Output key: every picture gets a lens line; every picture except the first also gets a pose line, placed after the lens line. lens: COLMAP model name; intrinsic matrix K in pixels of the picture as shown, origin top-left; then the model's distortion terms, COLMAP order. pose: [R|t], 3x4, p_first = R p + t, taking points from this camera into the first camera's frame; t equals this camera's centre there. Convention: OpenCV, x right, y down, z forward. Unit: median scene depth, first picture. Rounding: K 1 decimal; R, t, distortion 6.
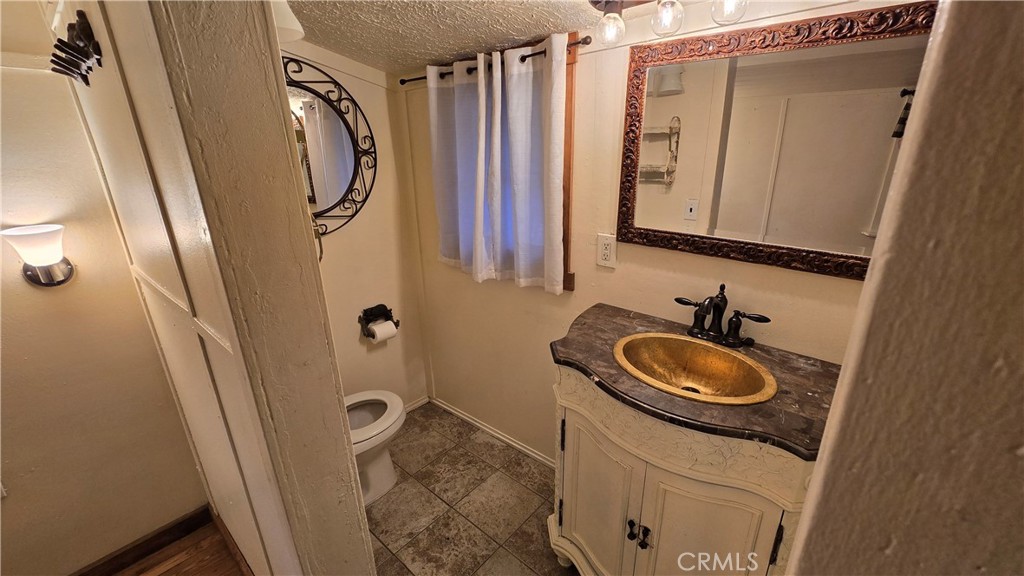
lens RADIAL K [[413.0, 0, 510.5], [0, 413.0, 291.2], [0, 0, 1]] dist [-0.001807, 0.000010]
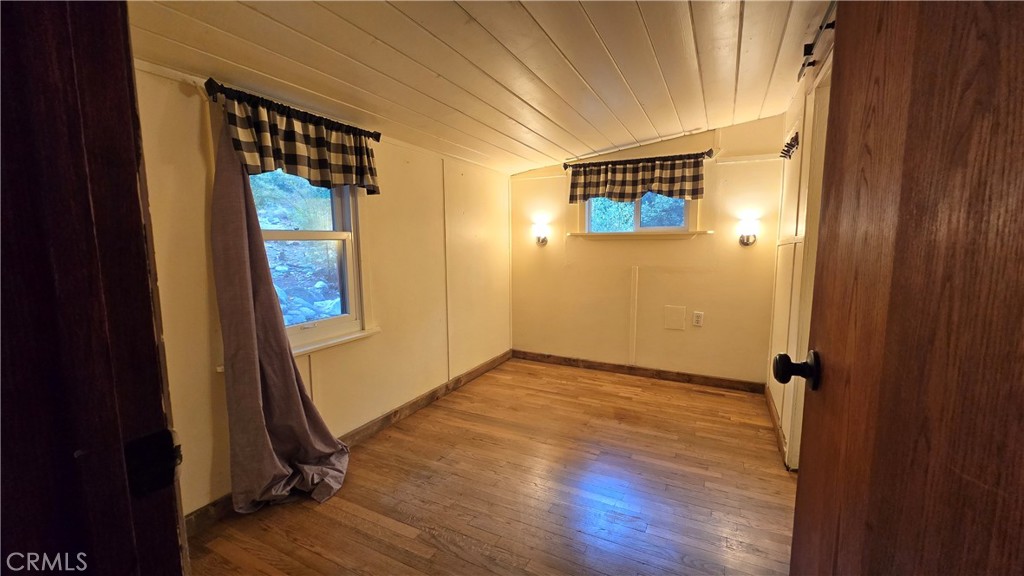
lens RADIAL K [[413.0, 0, 510.5], [0, 413.0, 291.2], [0, 0, 1]] dist [-0.001807, 0.000010]
pose [[0.243646, 0.134679, -0.960468, 0.914743], [-0.321008, 0.945693, 0.051176, 0.569932], [0.915200, 0.295849, 0.273647, -0.854120]]
